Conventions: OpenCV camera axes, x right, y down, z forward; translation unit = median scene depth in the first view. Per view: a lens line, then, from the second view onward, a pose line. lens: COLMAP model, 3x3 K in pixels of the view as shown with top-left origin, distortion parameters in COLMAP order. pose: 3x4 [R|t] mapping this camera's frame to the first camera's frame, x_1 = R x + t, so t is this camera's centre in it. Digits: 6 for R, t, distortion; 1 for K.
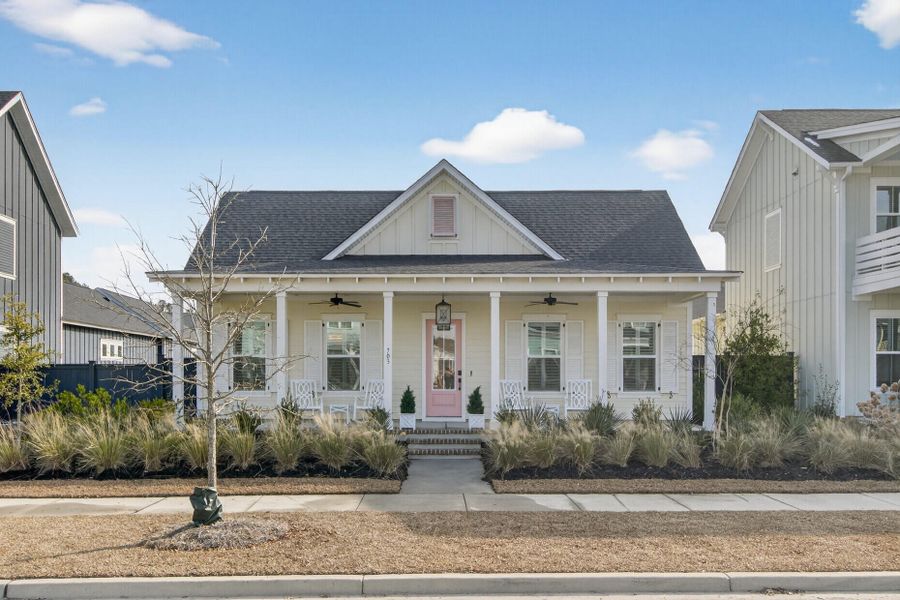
lens RADIAL K [[737.9, 0, 442.6], [0, 737.9, 382.3], [0, 0, 1]] dist [0.004448, -0.003756]
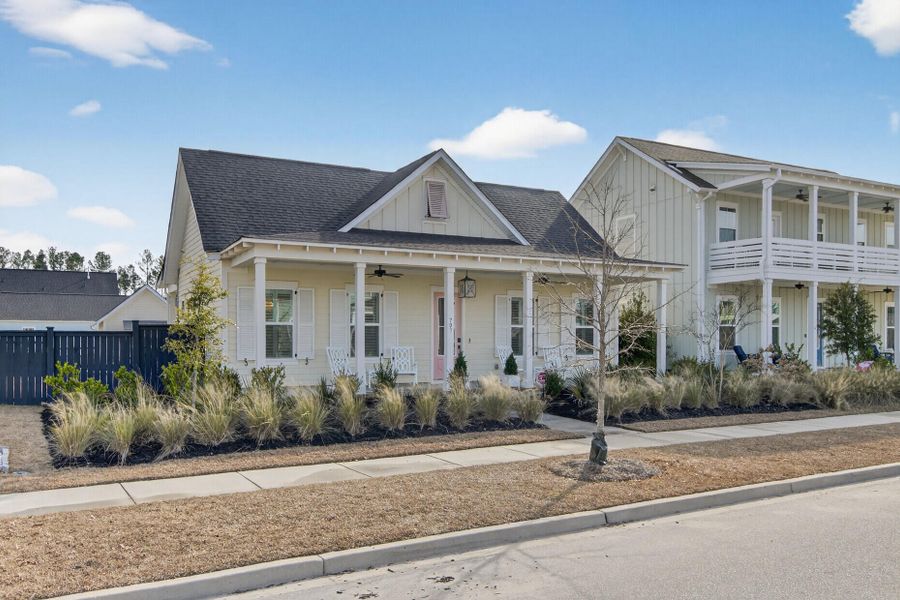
lens RADIAL K [[750.4, 0, 436.8], [0, 750.4, 335.8], [0, 0, 1]] dist [-0.002968, 0.001028]
pose [[0.875336, 0.000698, 0.483515, -0.634983], [0.008009, 0.999841, -0.015941, -0.001099], [-0.483449, 0.017826, 0.875191, 0.011930]]
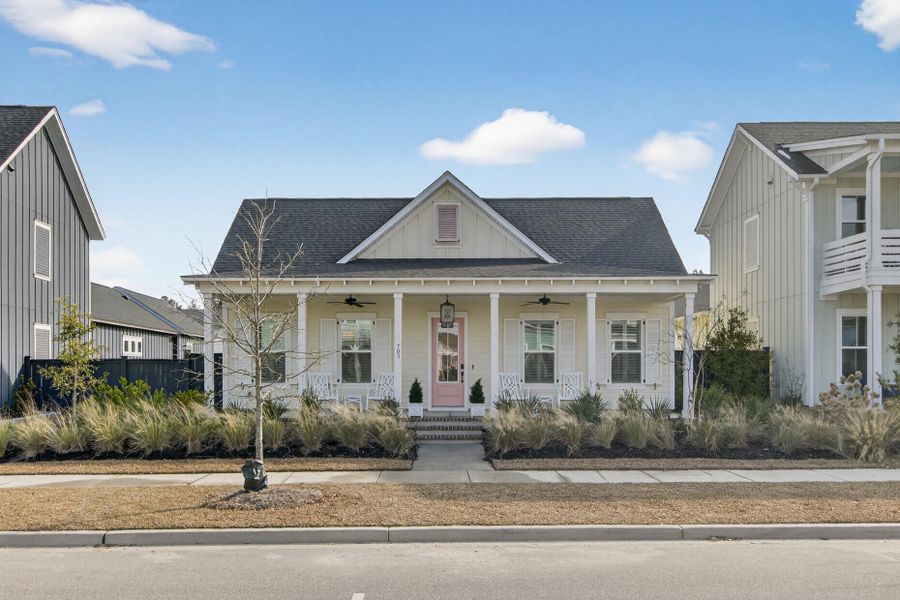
lens RADIAL K [[748.2, 0, 439.5], [0, 748.2, 371.2], [0, 0, 1]] dist [0.001416, -0.000597]
pose [[0.999994, -0.001281, -0.003116, -0.008070], [0.001253, 0.999959, -0.008997, 0.004517], [0.003127, 0.008993, 0.999955, -0.123026]]
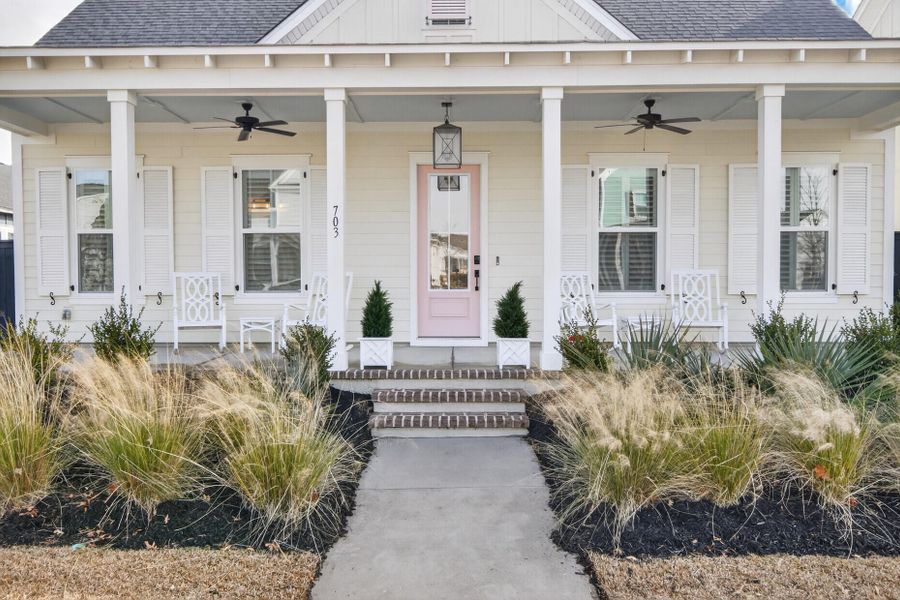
lens RADIAL K [[696.8, 0, 450.0], [0, 696.8, 300.0], [0, 0, 1]] dist [-0.003731, -0.002091]
pose [[0.999994, -0.003246, -0.001552, 0.003642], [0.003280, 0.999749, 0.022155, 0.006881], [0.001480, -0.022160, 0.999753, 0.524787]]
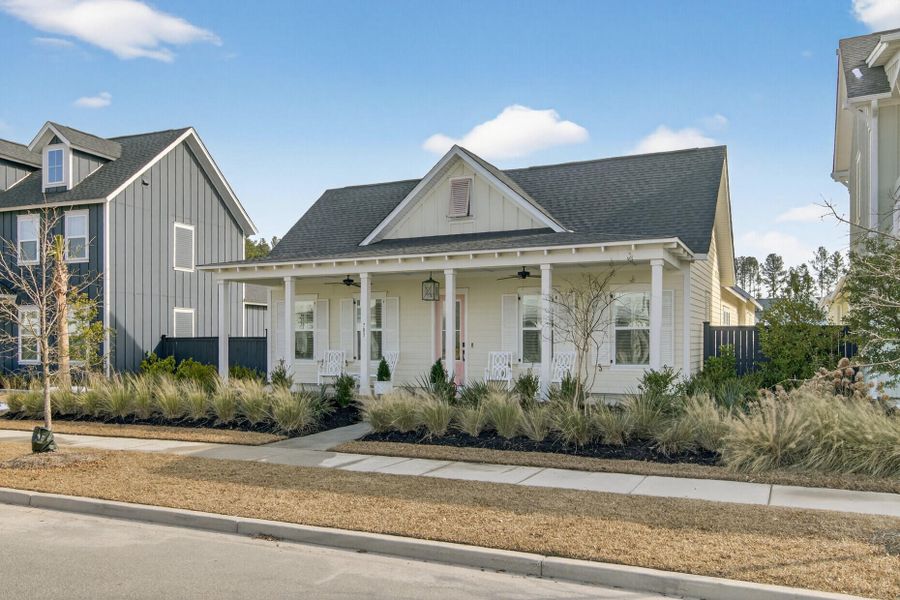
lens RADIAL K [[750.4, 0, 436.8], [0, 750.4, 335.8], [0, 0, 1]] dist [-0.002968, 0.001028]
pose [[0.894006, -0.004106, -0.448037, 0.532354], [-0.005456, 0.999784, -0.020049, -0.004100], [0.448023, 0.020369, 0.893790, 0.021989]]
